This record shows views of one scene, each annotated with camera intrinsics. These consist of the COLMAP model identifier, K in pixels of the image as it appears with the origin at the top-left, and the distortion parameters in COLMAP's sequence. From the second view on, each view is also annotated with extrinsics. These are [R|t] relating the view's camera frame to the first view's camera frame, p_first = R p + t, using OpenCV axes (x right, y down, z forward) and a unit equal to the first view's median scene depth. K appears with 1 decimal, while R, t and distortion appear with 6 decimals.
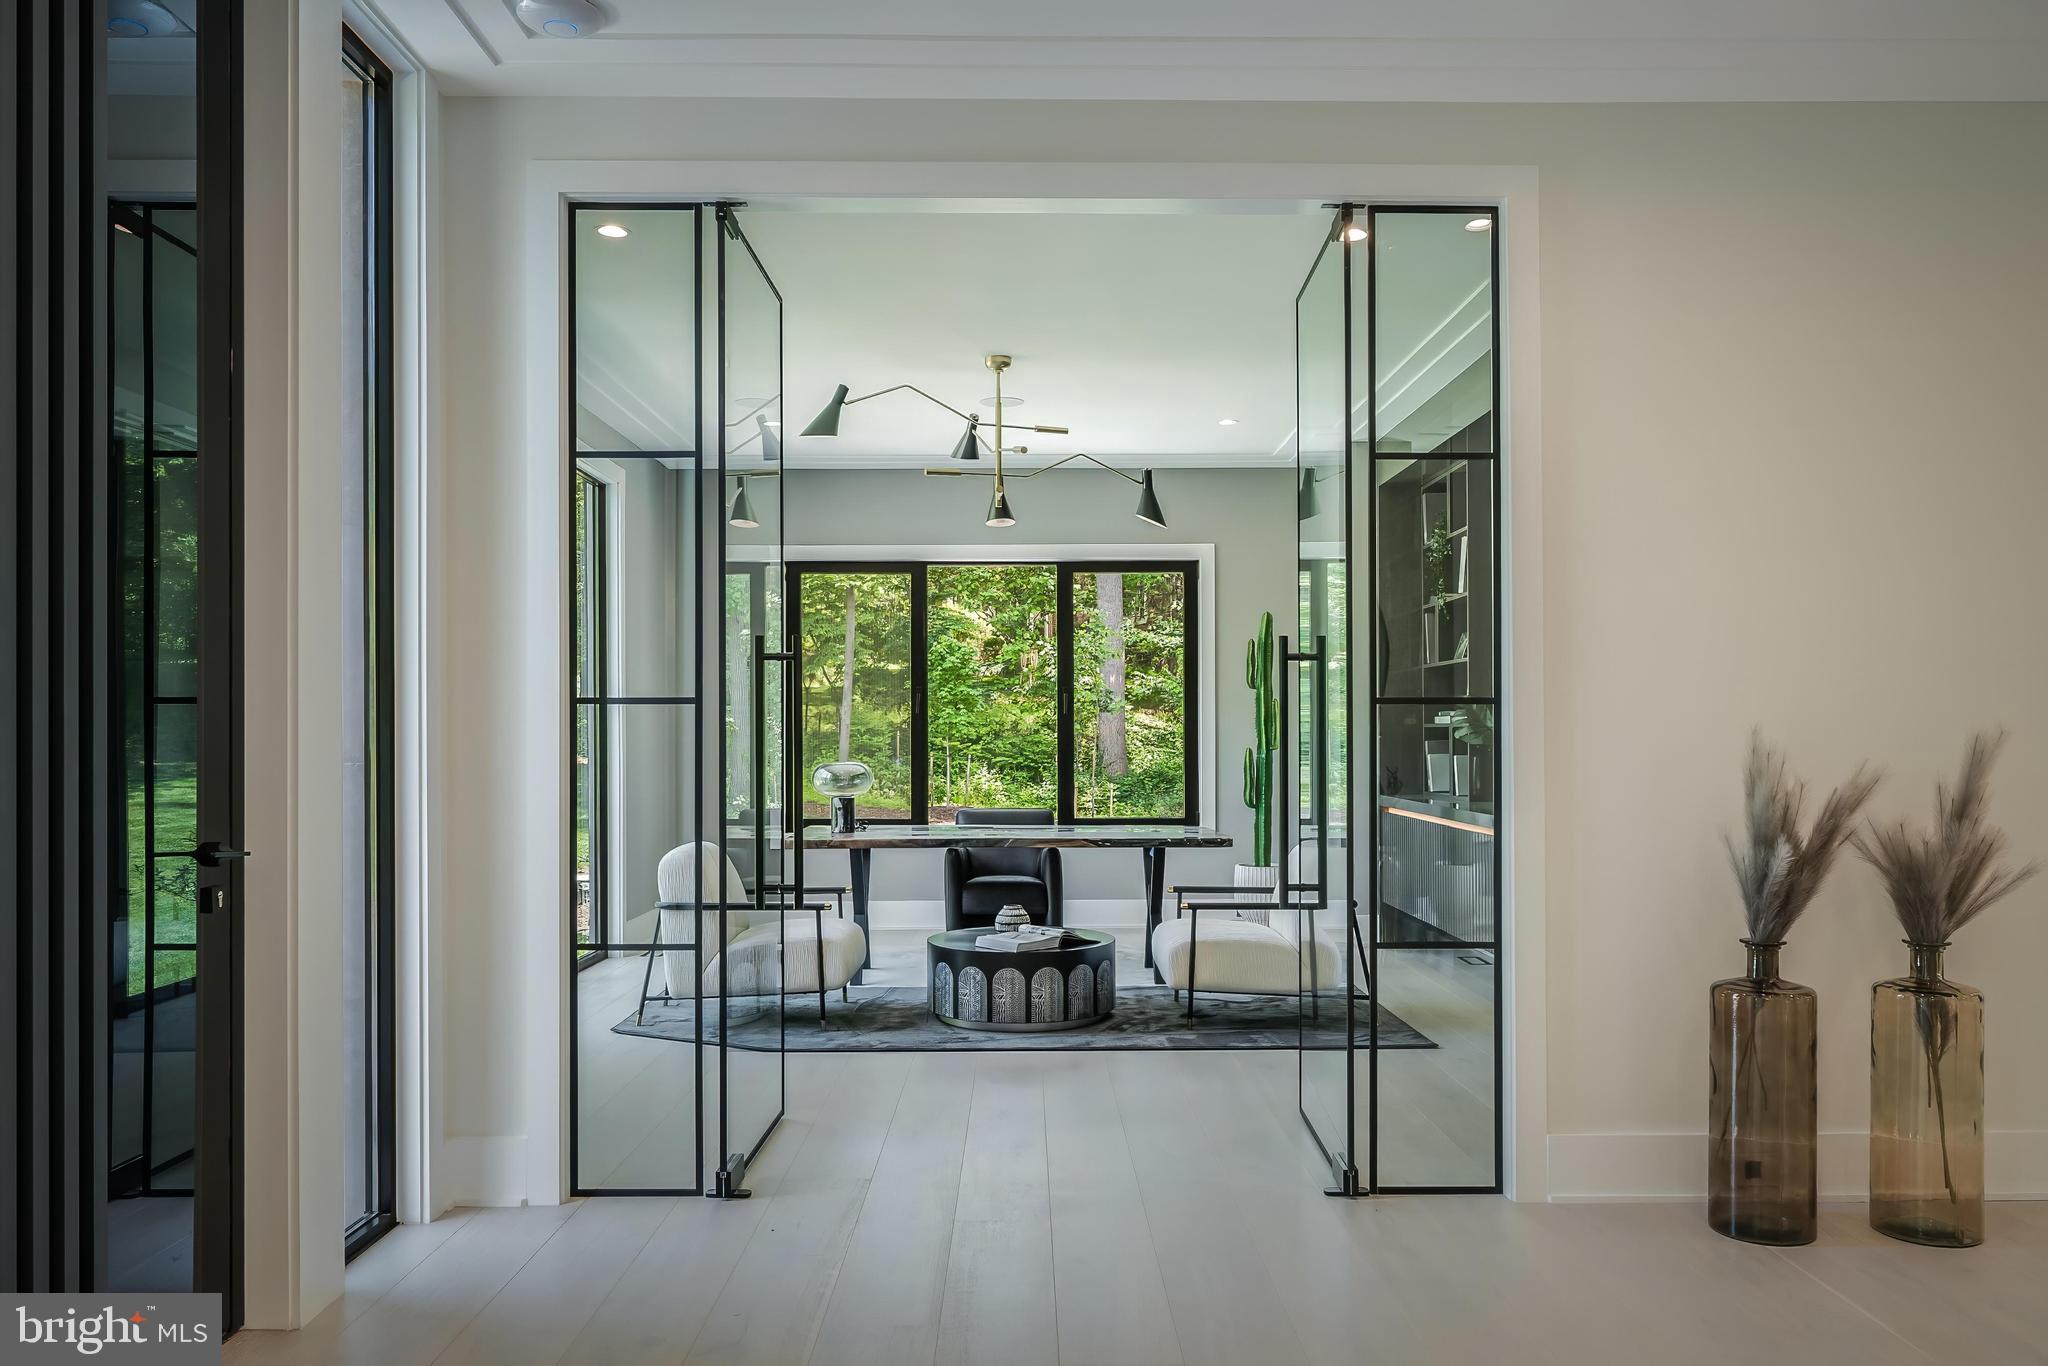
lens RADIAL K [[1634.0, 0, 1070.0], [0, 1634.0, 689.6], [0, 0, 1]] dist [0.002165, 0.001147]
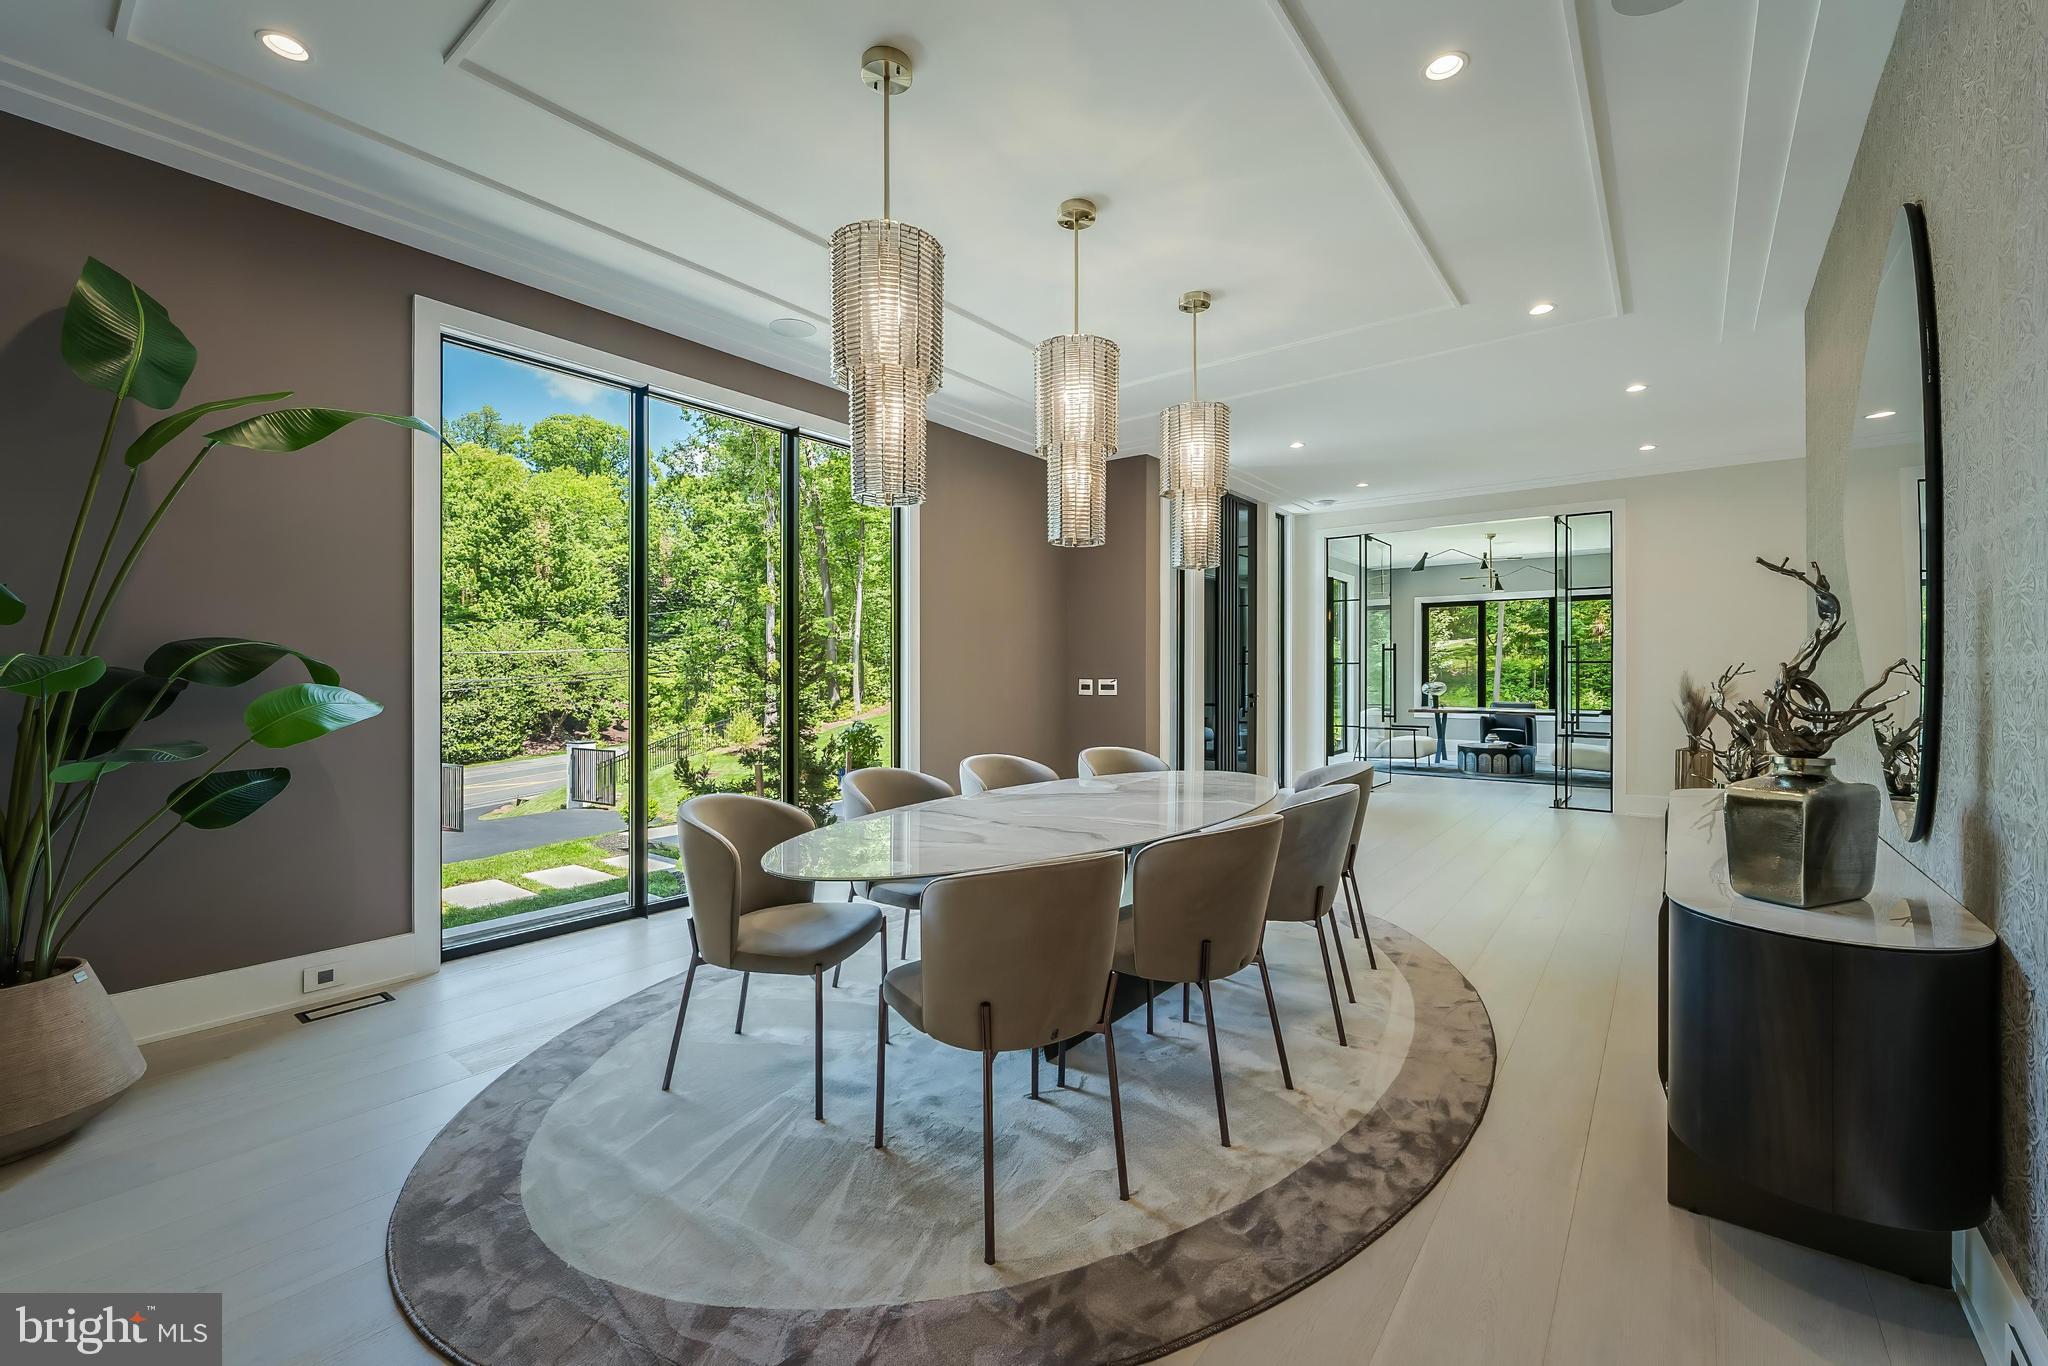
lens RADIAL K [[834.4, 0, 1033.4], [0, 834.4, 675.0], [0, 0, 1]] dist [-0.001249, -0.000255]
pose [[0.794375, 0.006716, -0.607391, 0.212307], [0.012169, 0.999562, 0.026968, -0.016353], [0.607306, -0.028815, 0.793945, -0.621284]]
